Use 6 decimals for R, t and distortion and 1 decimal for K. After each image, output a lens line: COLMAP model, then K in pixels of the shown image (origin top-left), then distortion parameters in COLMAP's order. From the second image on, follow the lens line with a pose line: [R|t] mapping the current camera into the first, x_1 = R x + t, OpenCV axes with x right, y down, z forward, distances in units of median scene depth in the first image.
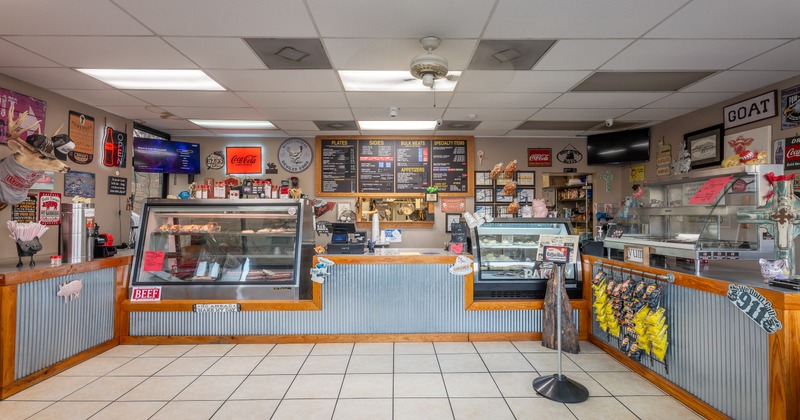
lens RADIAL K [[394.6, 0, 400.0], [0, 394.6, 210.0], [0, 0, 1]] dist [0.000396, 0.000120]
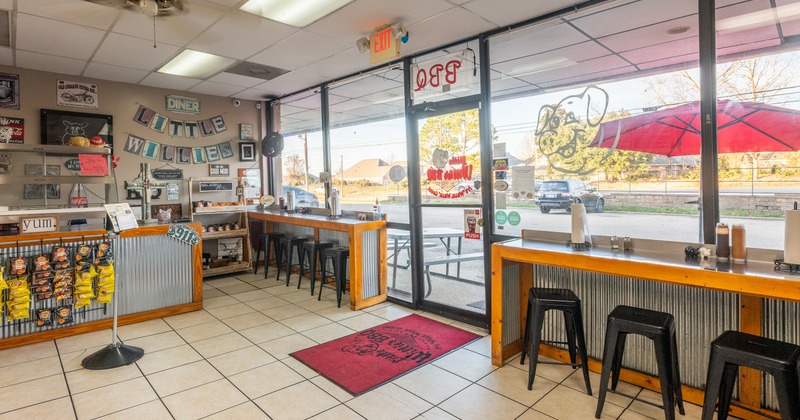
lens RADIAL K [[394.6, 0, 400.0], [0, 394.6, 210.0], [0, 0, 1]] dist [0.000396, 0.000120]
pose [[-0.687107, -0.047493, 0.725003, -0.723517], [-0.002305, 0.997999, 0.063191, 0.013598], [-0.726553, 0.041748, -0.685841, 1.033522]]
